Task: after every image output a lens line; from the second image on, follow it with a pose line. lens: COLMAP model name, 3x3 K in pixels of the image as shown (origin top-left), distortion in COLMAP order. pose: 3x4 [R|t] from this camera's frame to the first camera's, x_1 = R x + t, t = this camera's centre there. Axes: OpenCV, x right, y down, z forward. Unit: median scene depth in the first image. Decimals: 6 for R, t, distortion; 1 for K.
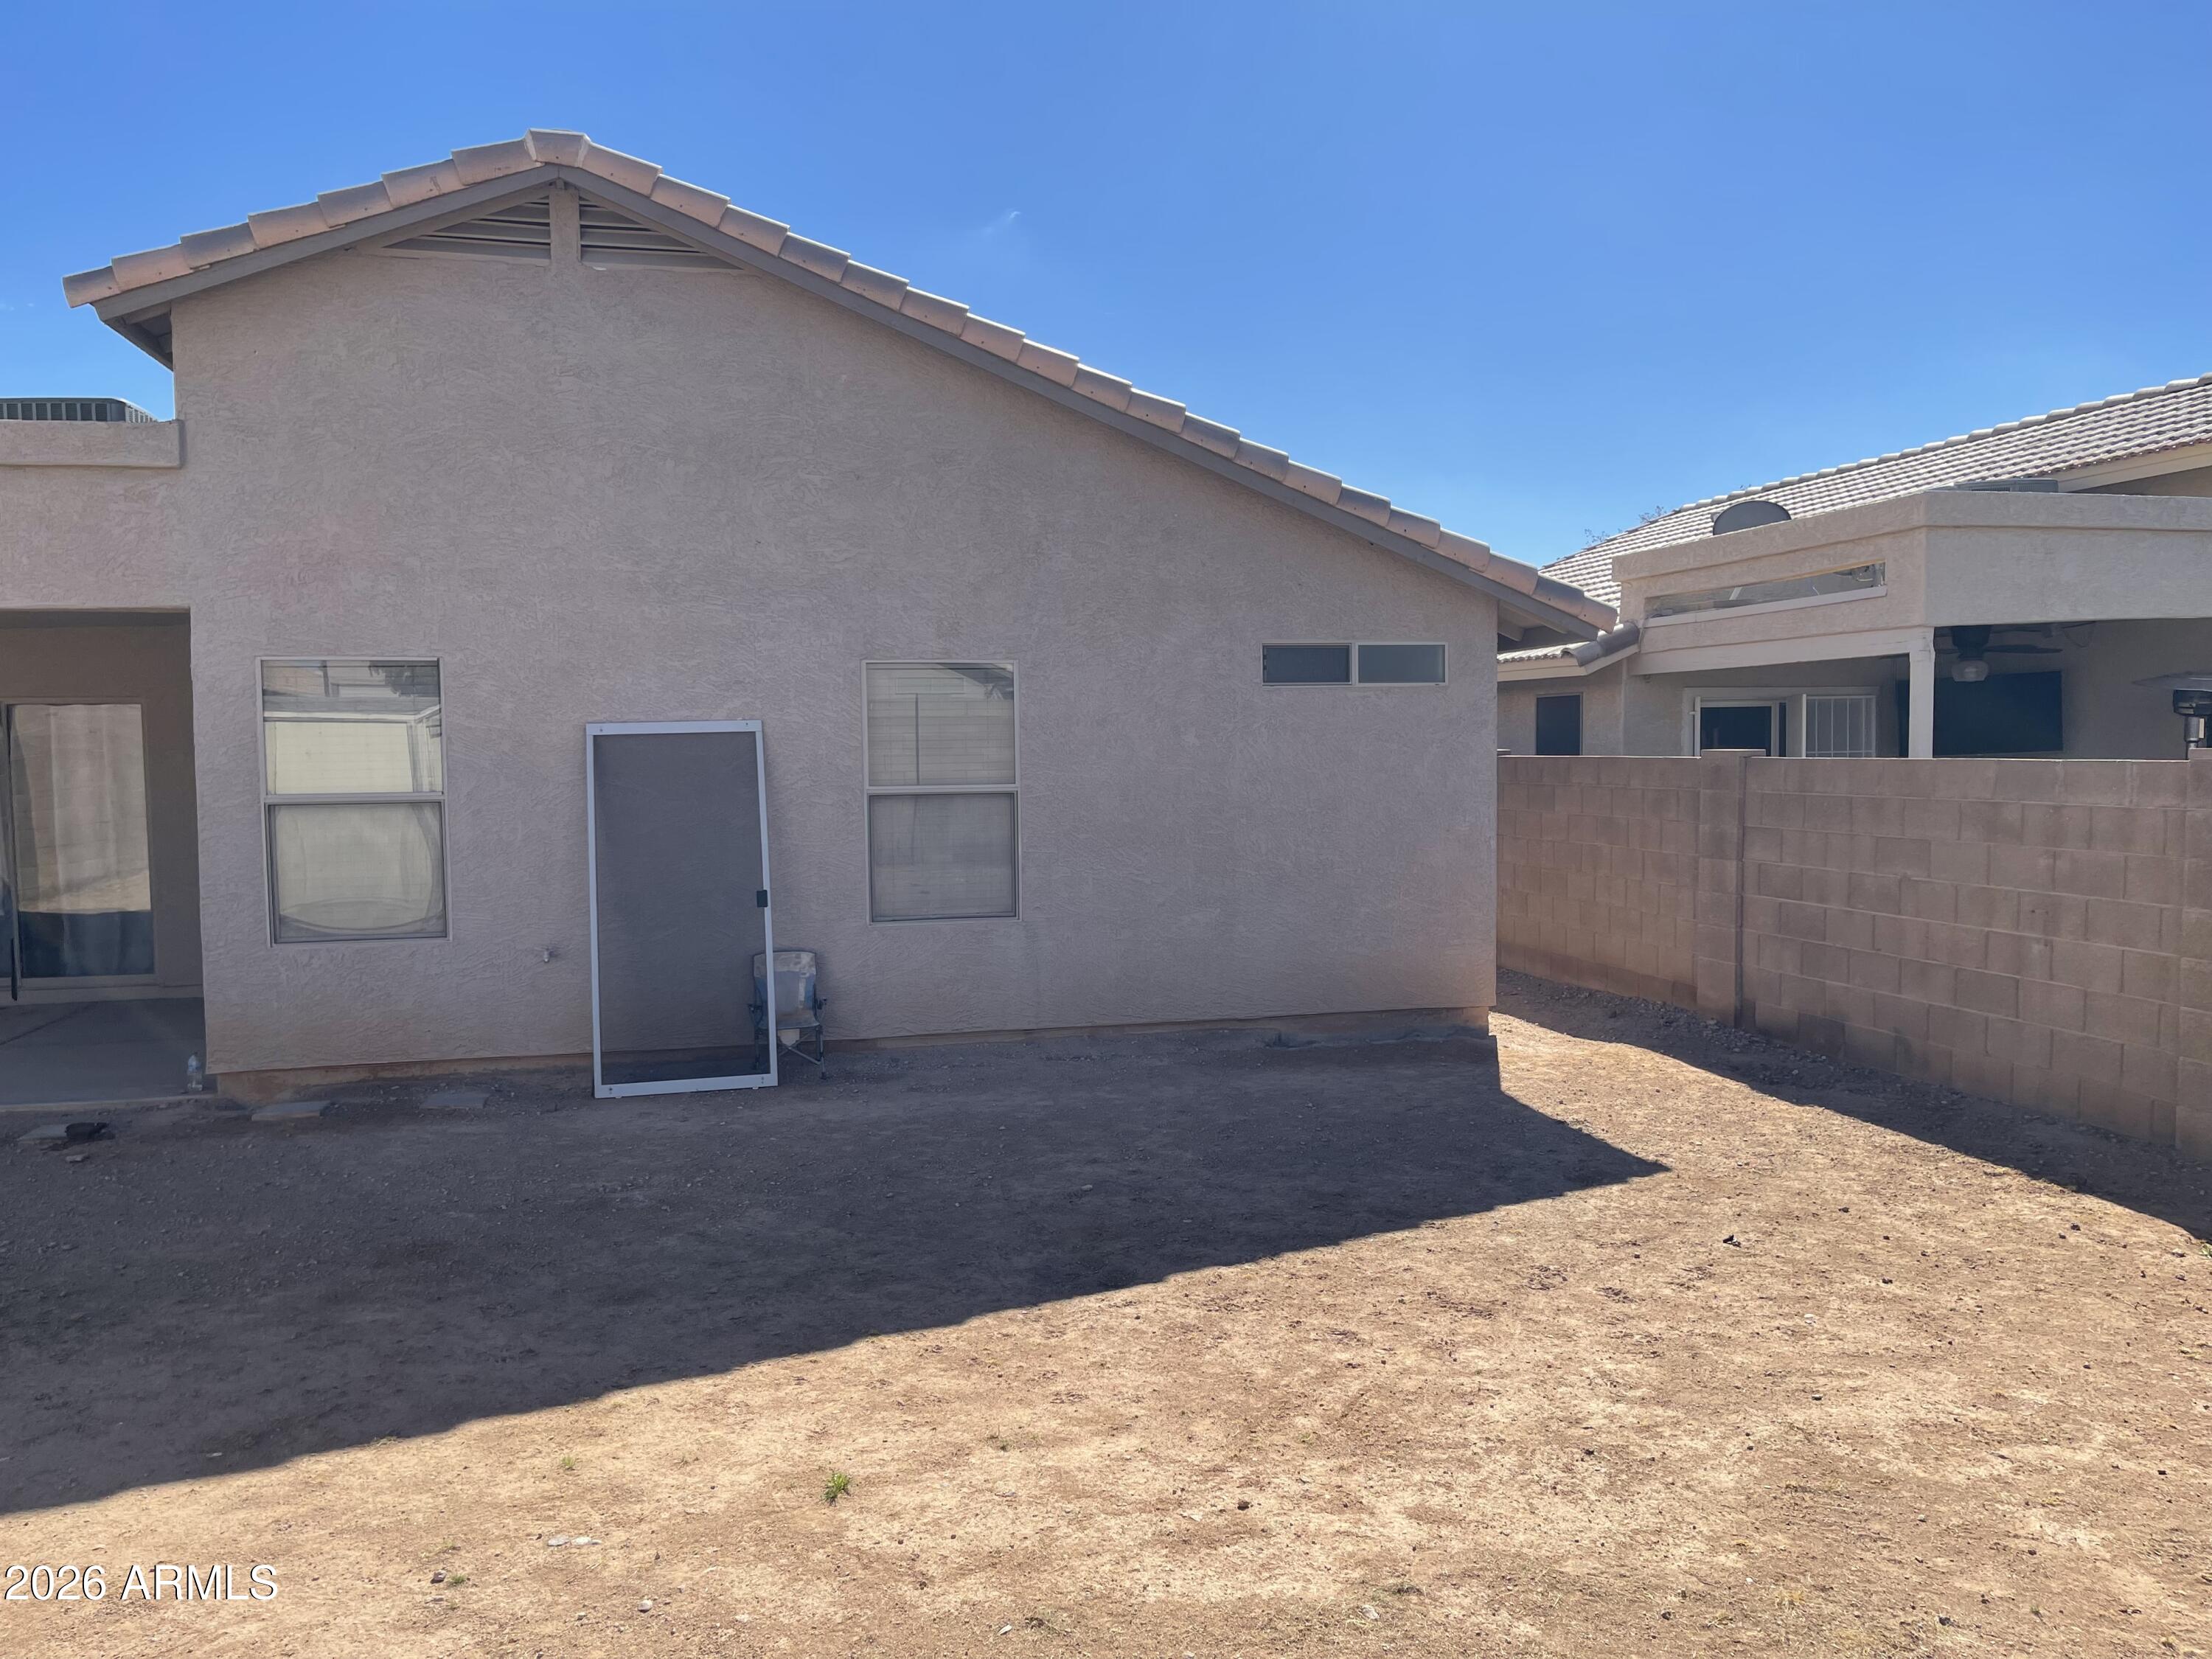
lens RADIAL K [[1664.3, 0, 1113.1], [0, 1664.3, 846.7], [0, 0, 1]] dist [0.059437, -0.073395]
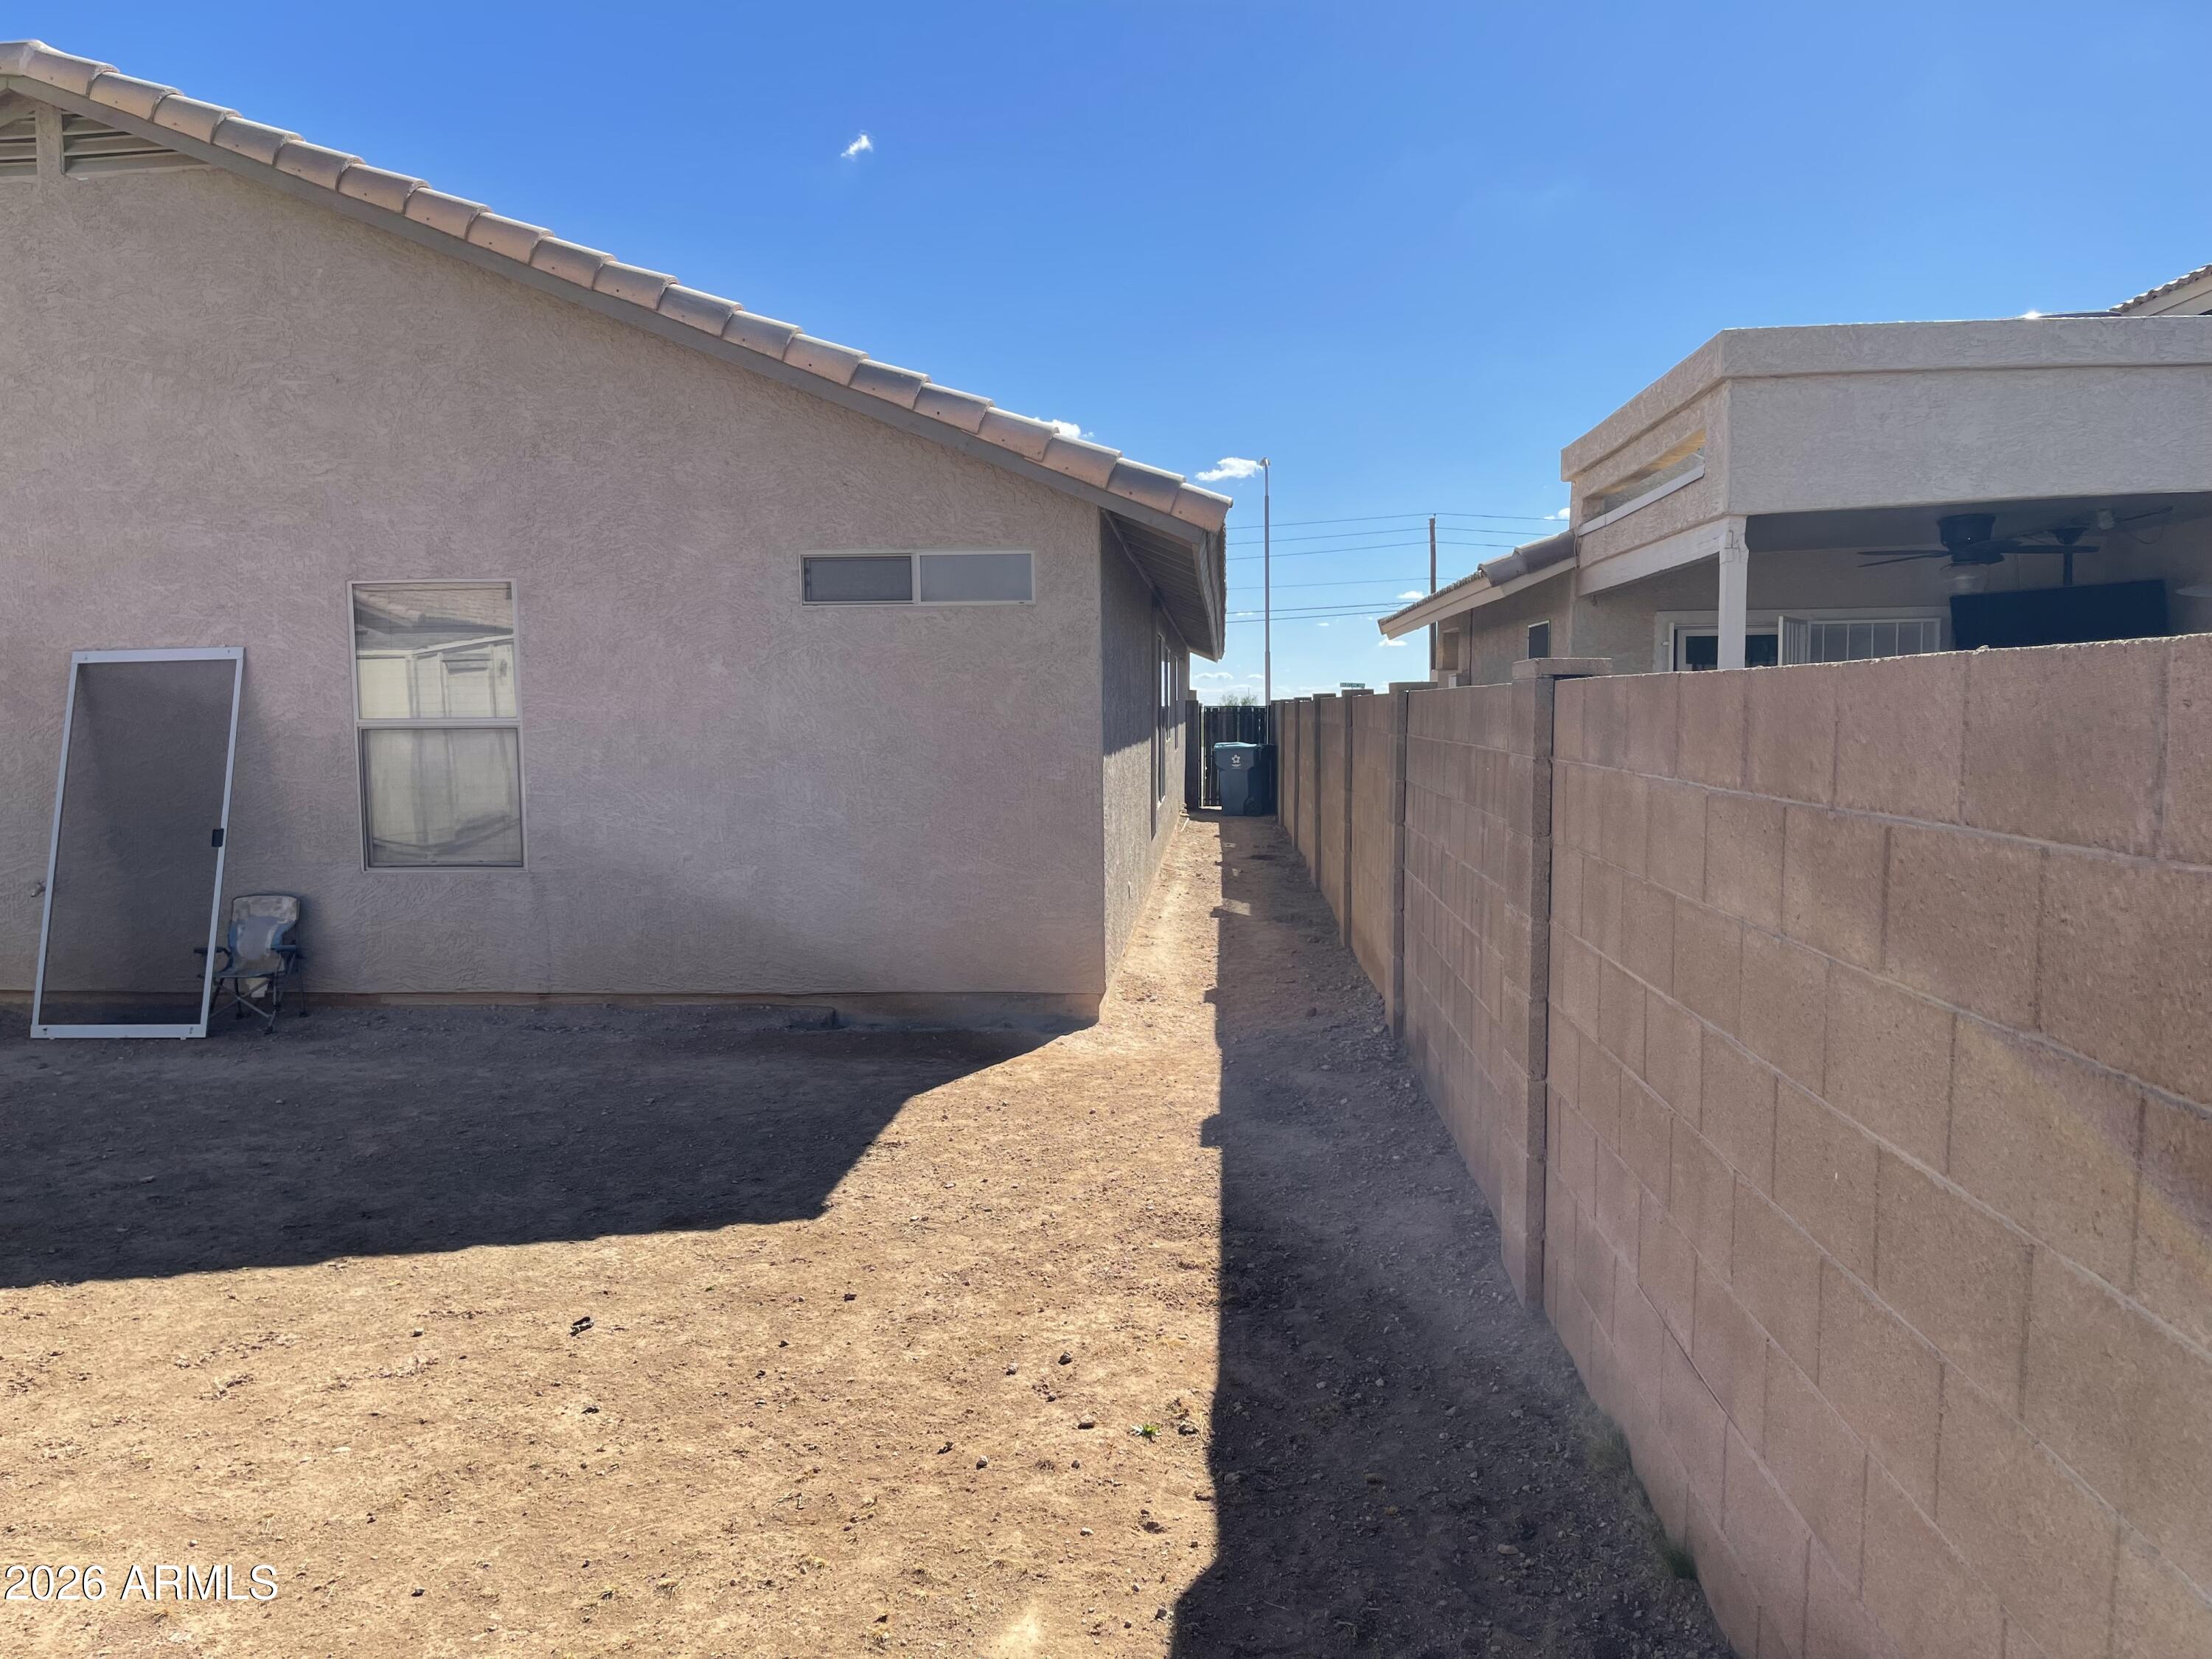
lens RADIAL K [[1664.3, 0, 1104.6], [0, 1664.3, 841.9], [0, 0, 1]] dist [0.059437, -0.073395]
pose [[0.950854, 0.026923, -0.308467, 0.556824], [-0.020172, 0.999483, 0.025053, -0.000108], [0.308982, -0.017599, 0.950905, 0.258298]]
